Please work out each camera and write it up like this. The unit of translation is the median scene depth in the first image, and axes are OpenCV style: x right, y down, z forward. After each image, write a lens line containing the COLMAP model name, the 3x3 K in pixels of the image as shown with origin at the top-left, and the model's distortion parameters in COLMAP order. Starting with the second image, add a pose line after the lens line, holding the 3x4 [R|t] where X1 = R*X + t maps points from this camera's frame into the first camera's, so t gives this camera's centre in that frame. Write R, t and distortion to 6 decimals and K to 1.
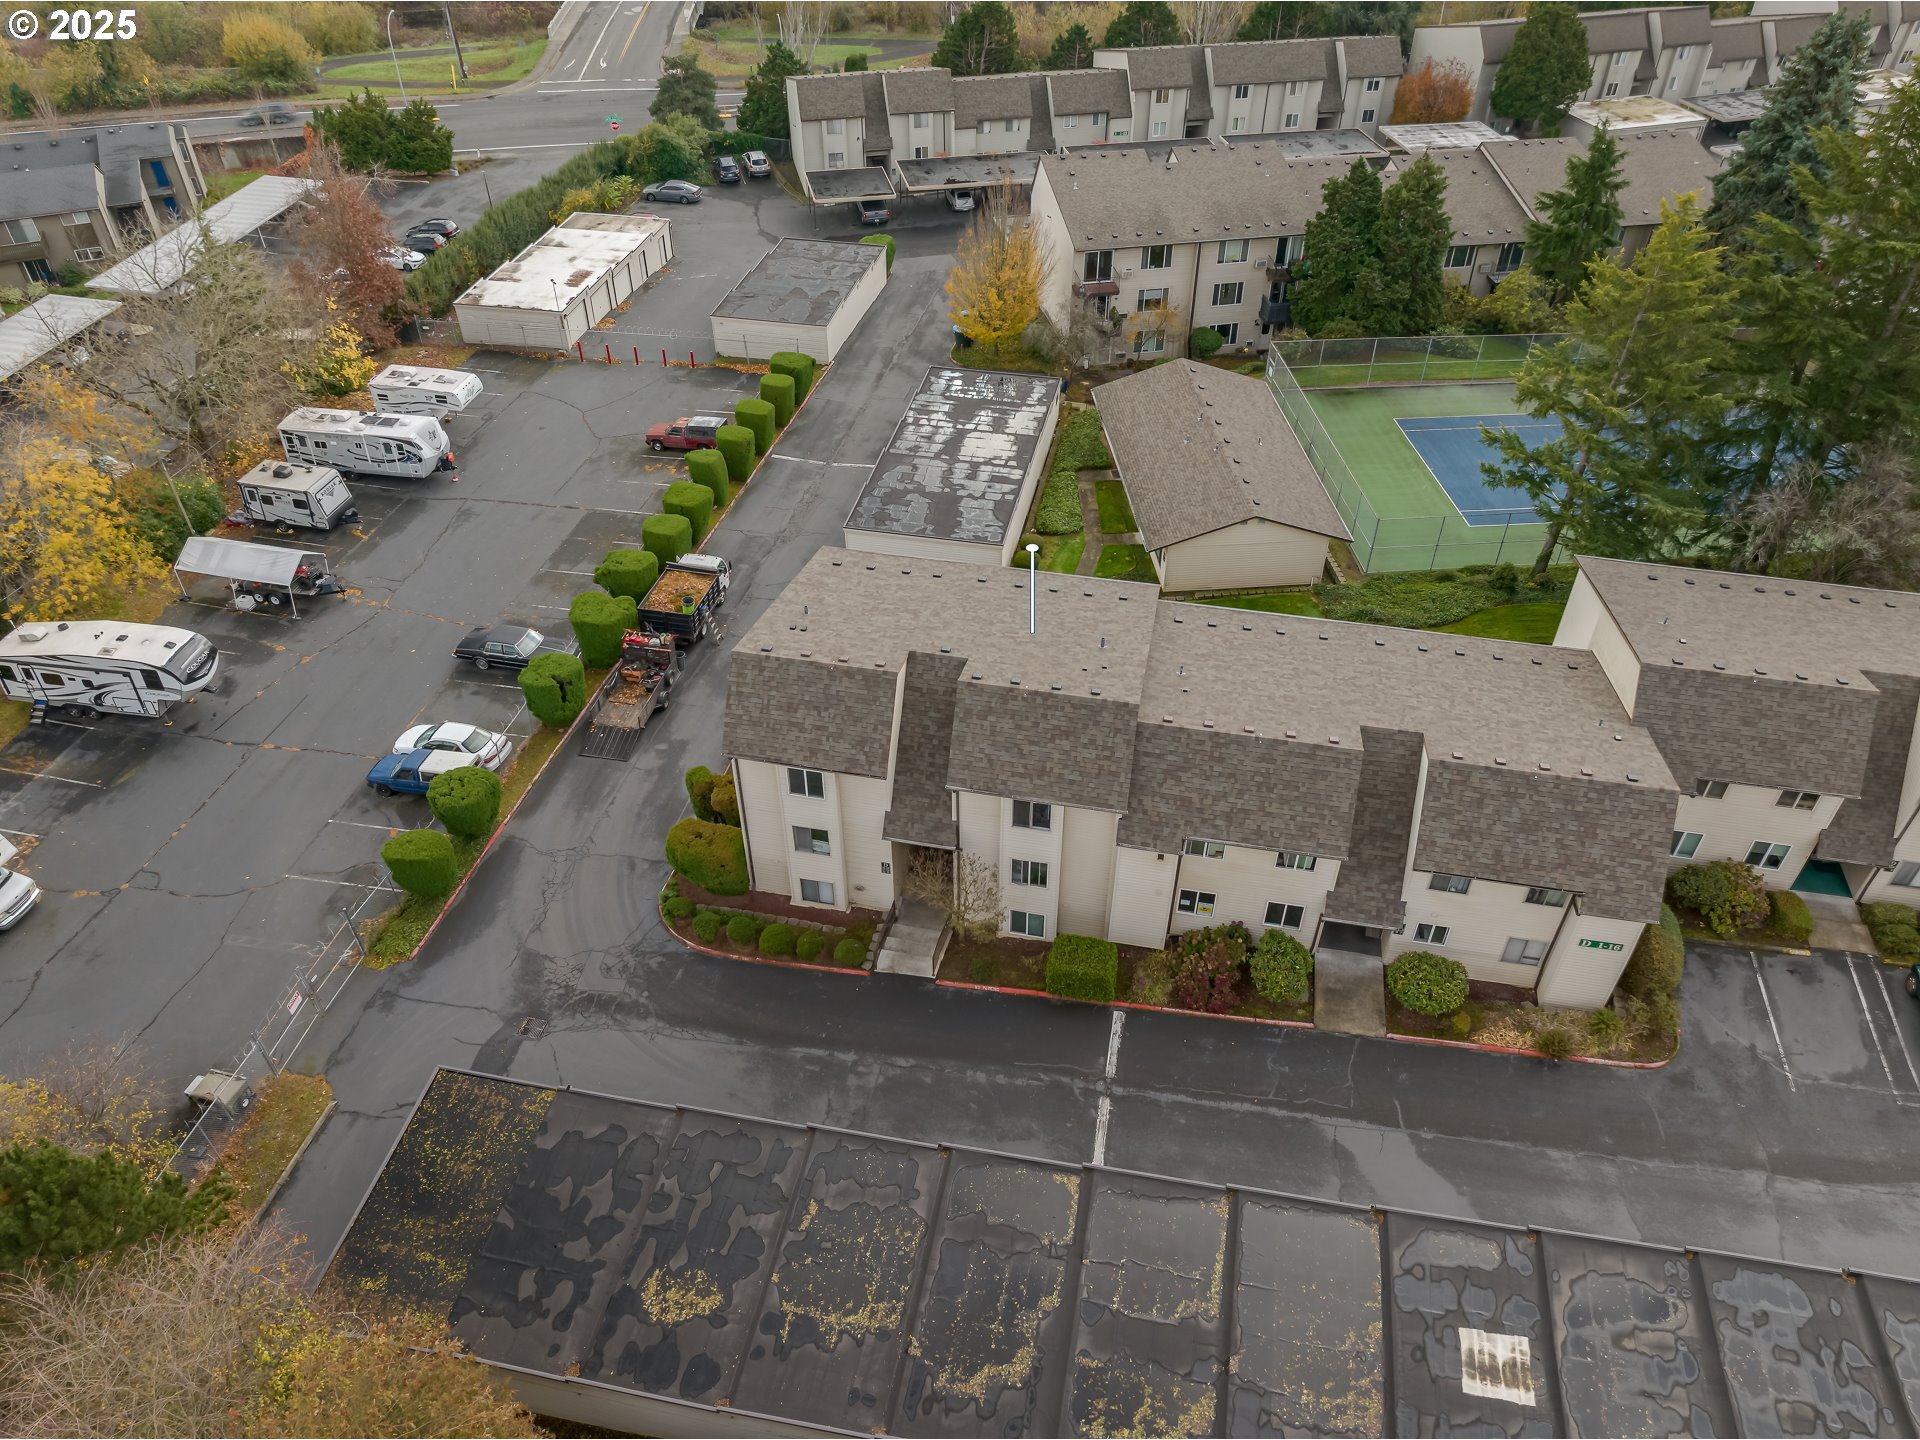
lens RADIAL K [[1364.2, 0, 967.5], [0, 1364.2, 715.7], [0, 0, 1]] dist [-0.030303, -0.004701]
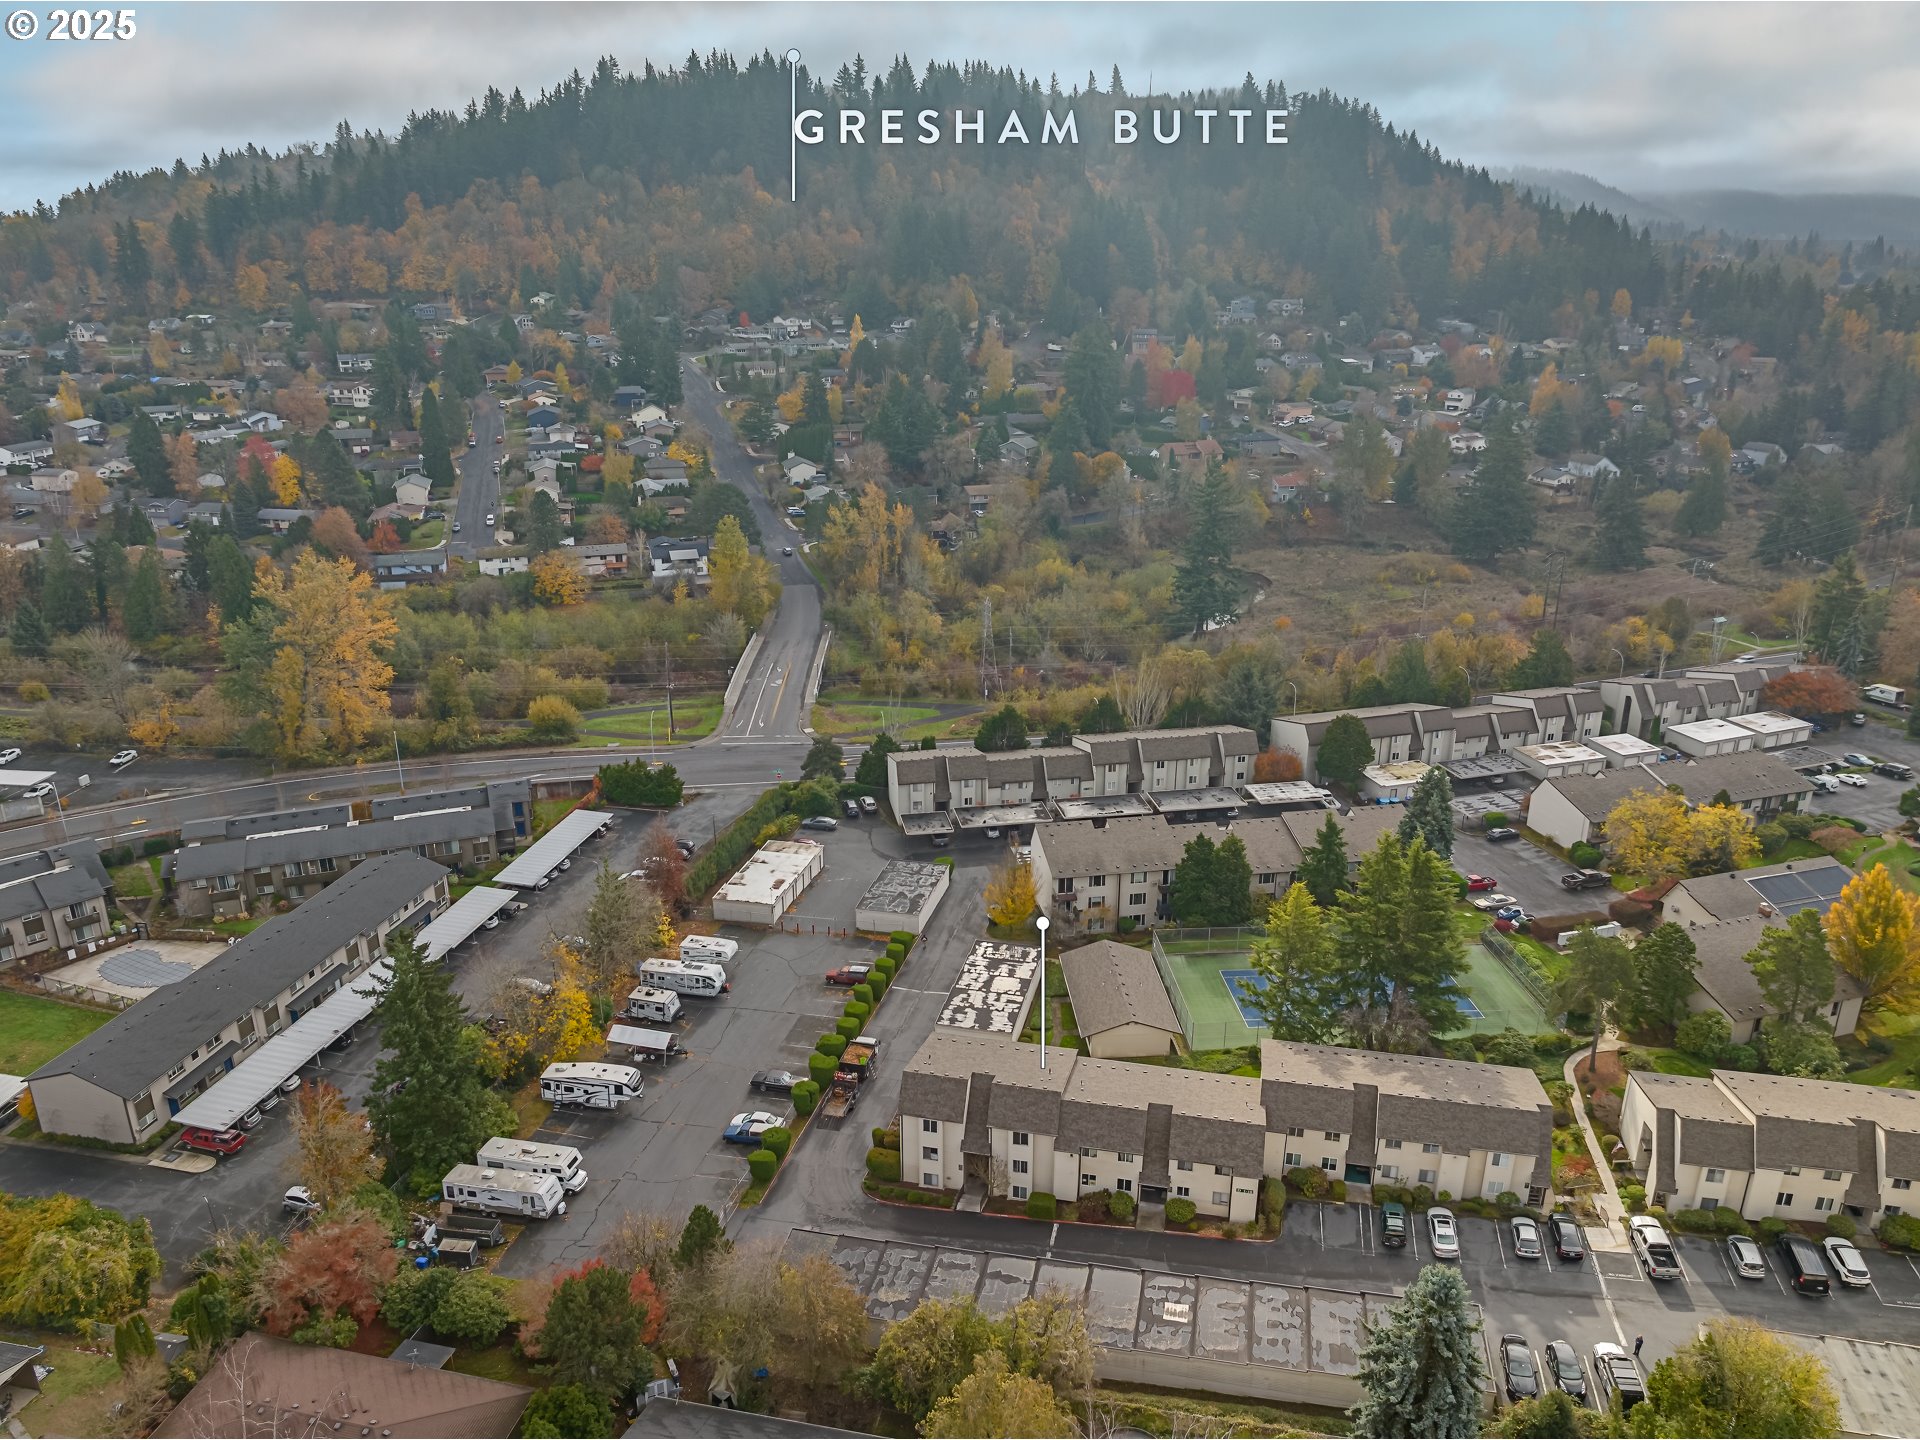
lens RADIAL K [[1364.2, 0, 967.5], [0, 1364.2, 715.7], [0, 0, 1]] dist [-0.030303, -0.004701]
pose [[0.999785, 0.006478, -0.019717, -0.003837], [-0.013167, 0.932334, -0.361359, 0.151198], [0.016042, 0.361541, 0.932218, -0.969805]]
